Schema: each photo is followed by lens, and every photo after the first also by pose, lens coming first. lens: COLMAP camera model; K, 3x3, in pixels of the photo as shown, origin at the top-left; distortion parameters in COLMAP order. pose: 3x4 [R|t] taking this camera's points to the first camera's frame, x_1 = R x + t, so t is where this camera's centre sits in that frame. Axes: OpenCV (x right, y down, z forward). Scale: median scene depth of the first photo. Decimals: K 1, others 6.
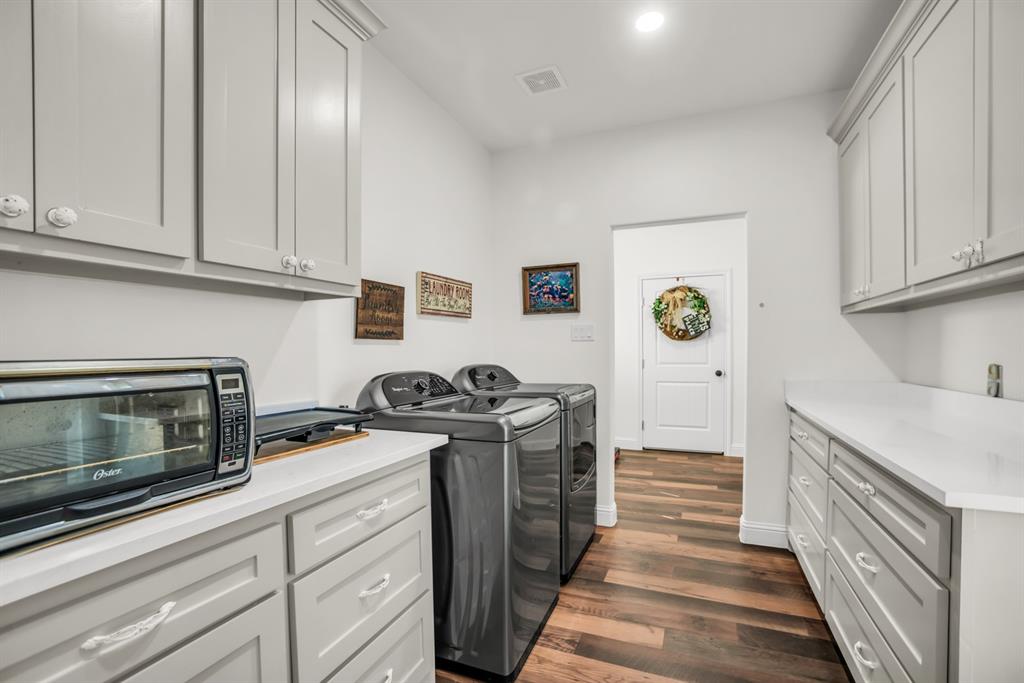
lens RADIAL K [[456.9, 0, 529.8], [0, 456.9, 354.5], [0, 0, 1]] dist [-0.001149, 0.000020]
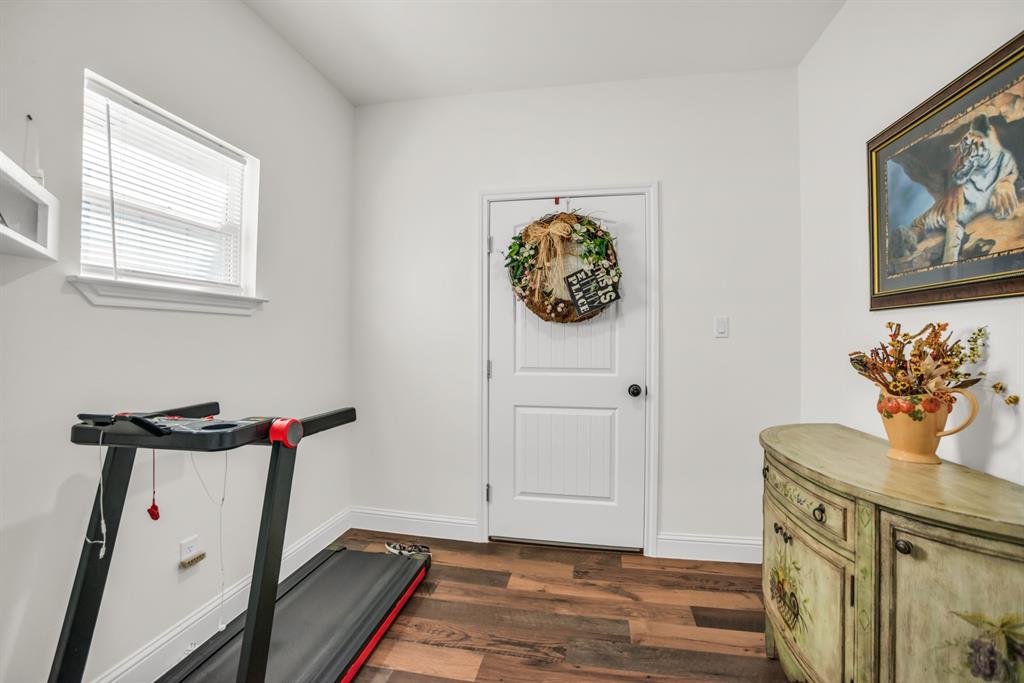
lens RADIAL K [[456.9, 0, 512.4], [0, 456.9, 339.2], [0, 0, 1]] dist [-0.001149, 0.000020]
pose [[0.987725, 0.011670, 0.155767, 0.202573], [-0.009276, 0.999828, -0.016087, -0.004703], [-0.155928, 0.014445, 0.987663, 0.524586]]
